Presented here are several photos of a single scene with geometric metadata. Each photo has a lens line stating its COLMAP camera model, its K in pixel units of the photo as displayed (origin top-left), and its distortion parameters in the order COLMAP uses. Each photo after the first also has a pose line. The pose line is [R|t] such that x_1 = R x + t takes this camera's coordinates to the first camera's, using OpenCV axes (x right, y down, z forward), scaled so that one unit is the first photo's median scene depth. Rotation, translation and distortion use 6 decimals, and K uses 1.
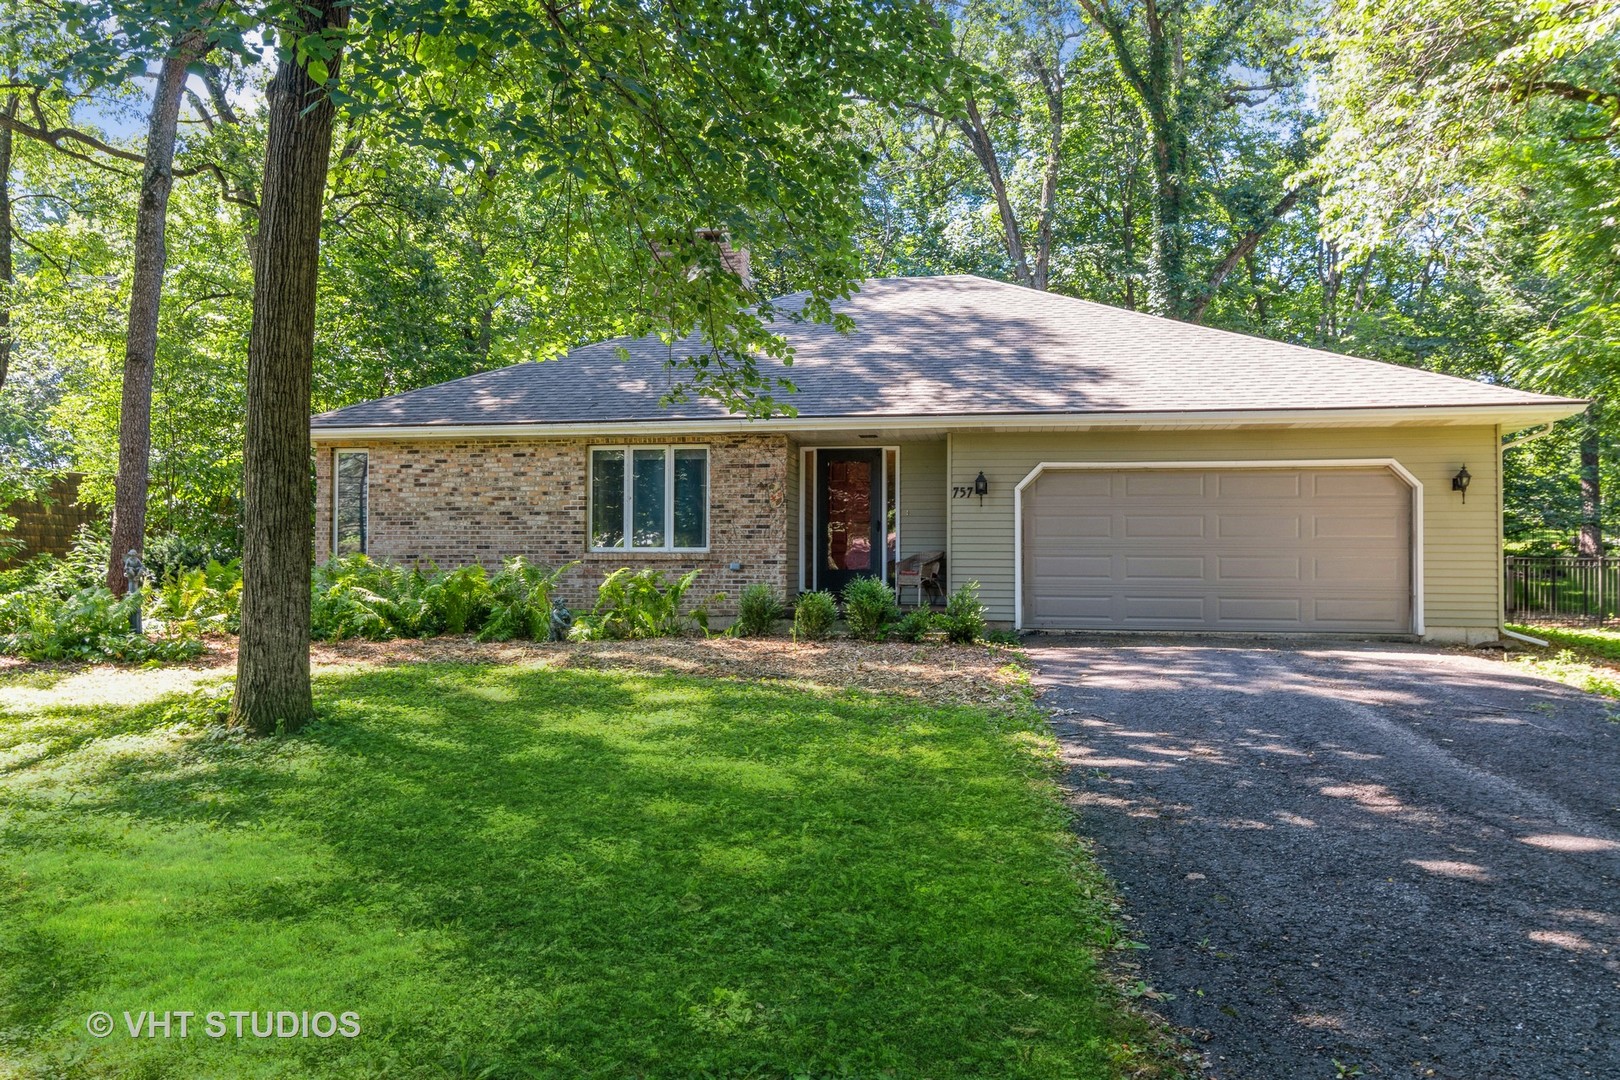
lens RADIAL K [[1119.5, 0, 810.0], [0, 1119.5, 540.0], [0, 0, 1]] dist [0.004718, 0.000253]
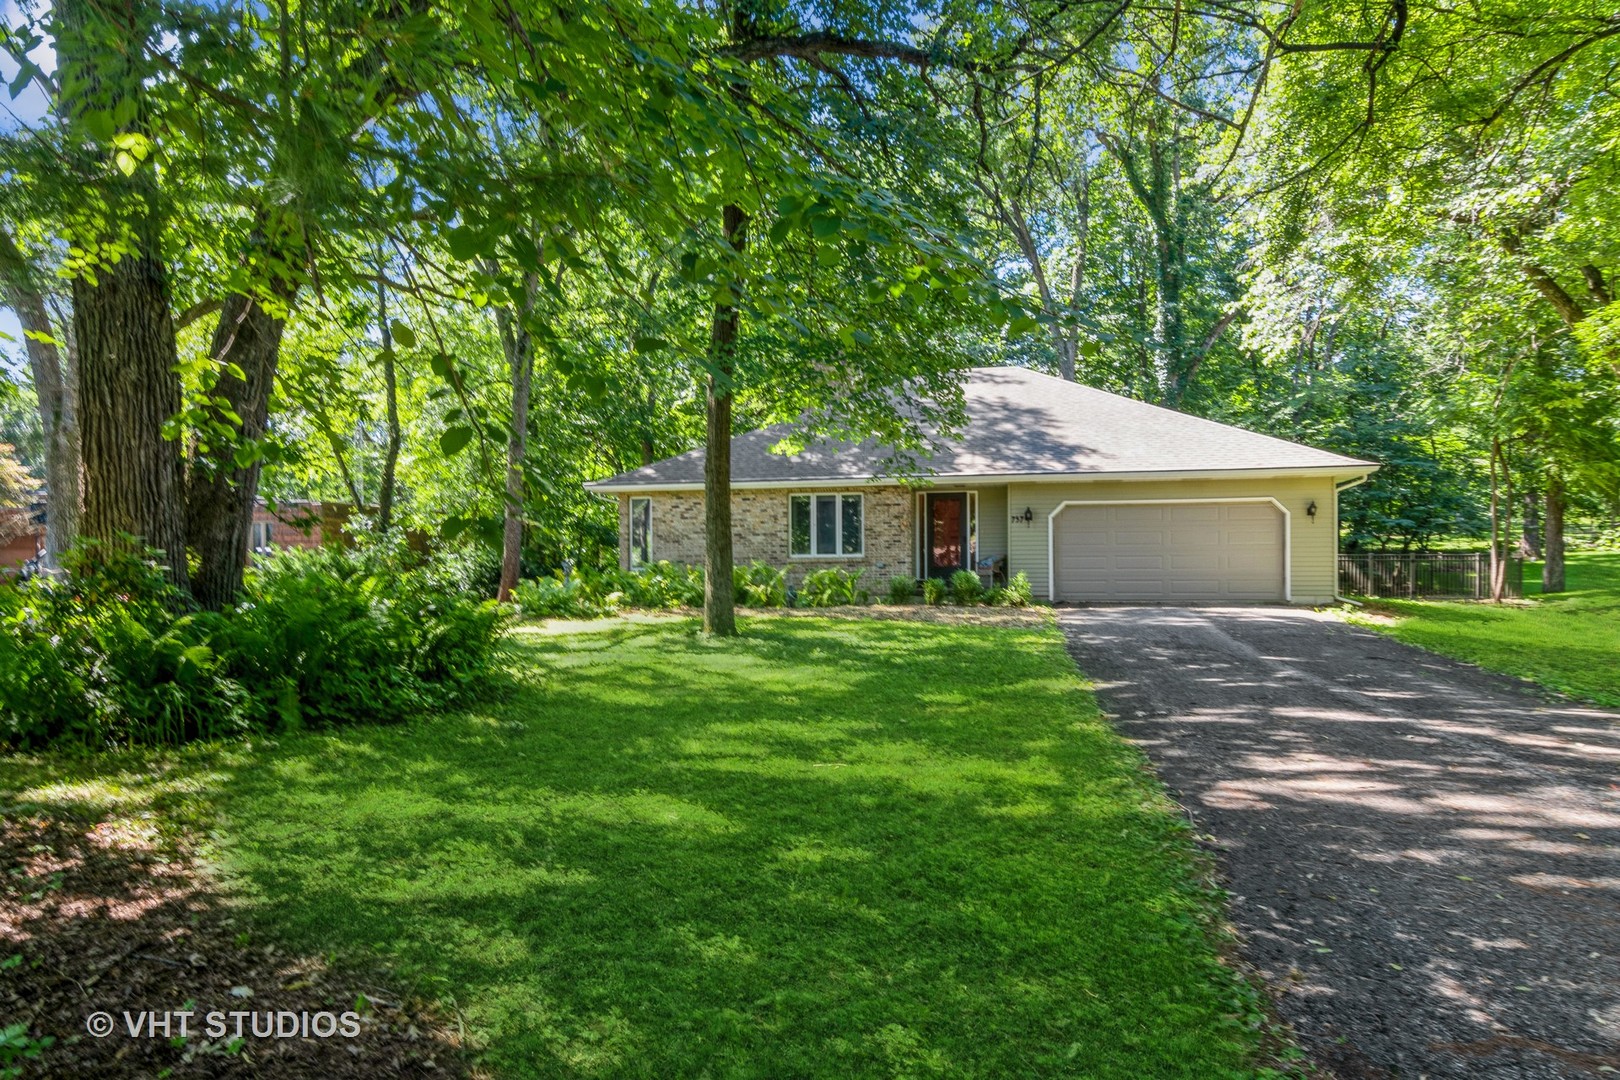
lens RADIAL K [[1114.5, 0, 807.2], [0, 1114.5, 576.7], [0, 0, 1]] dist [0.001084, -0.000140]
pose [[0.999107, -0.011105, -0.040778, -0.105517], [0.012150, 0.999602, 0.025465, -0.002949], [0.040479, -0.025938, 0.998844, -0.651167]]
